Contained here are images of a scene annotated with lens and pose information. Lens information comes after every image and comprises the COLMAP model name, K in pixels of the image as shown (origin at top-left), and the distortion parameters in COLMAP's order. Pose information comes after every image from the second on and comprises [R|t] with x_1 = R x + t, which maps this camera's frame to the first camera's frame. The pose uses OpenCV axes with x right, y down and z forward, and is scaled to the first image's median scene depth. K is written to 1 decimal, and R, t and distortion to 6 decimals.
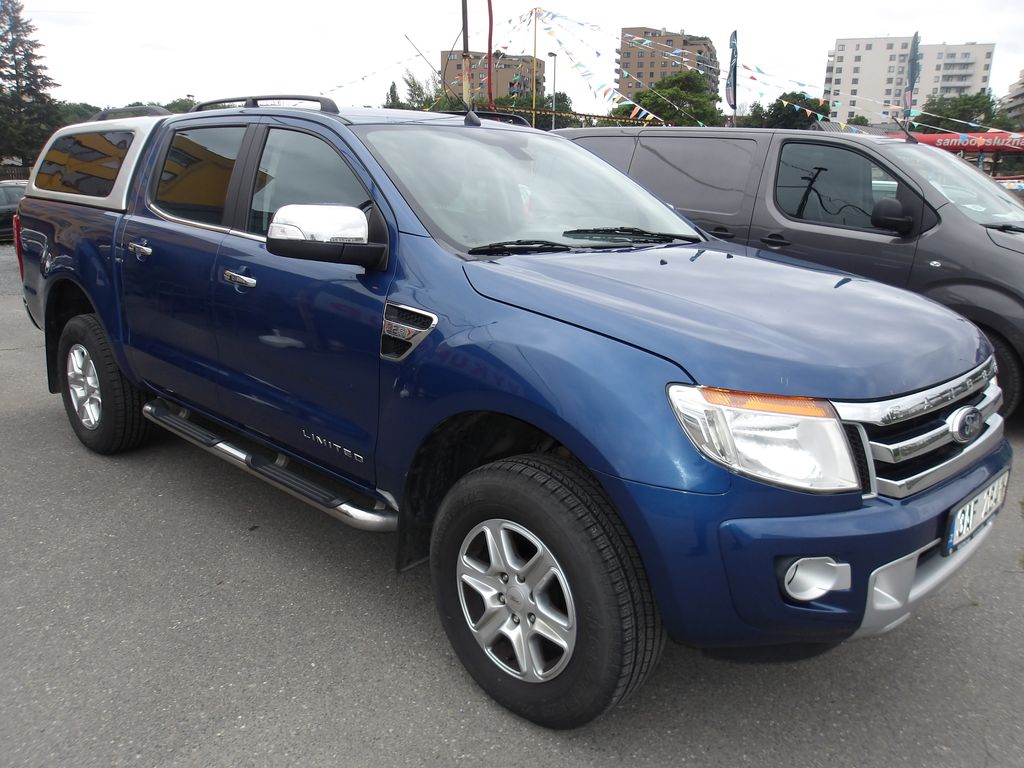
lens RADIAL K [[885.6, 0, 506.9], [0, 885.6, 386.2], [0, 0, 1]] dist [-0.035646, 0.037920]
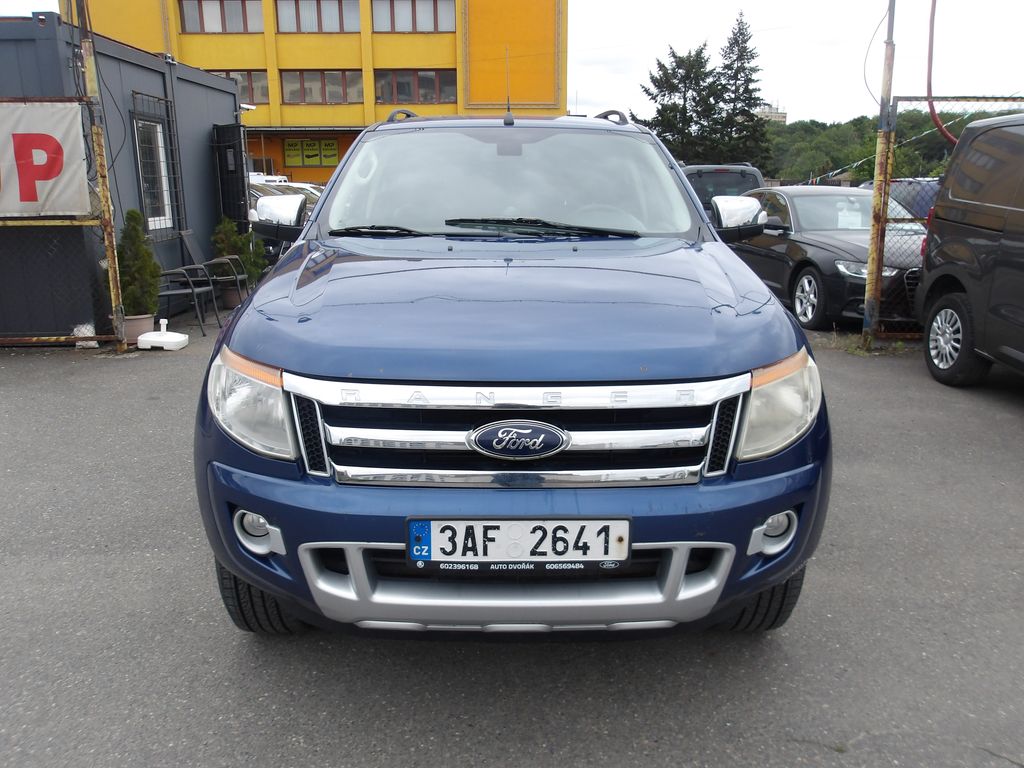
lens RADIAL K [[885.6, 0, 512.4], [0, 885.6, 384.3], [0, 0, 1]] dist [-0.035646, 0.037920]
pose [[0.691071, 0.147390, -0.707600, 0.095813], [-0.159245, 0.985980, 0.049850, -0.004712], [0.705027, 0.078232, 0.704853, 0.033035]]
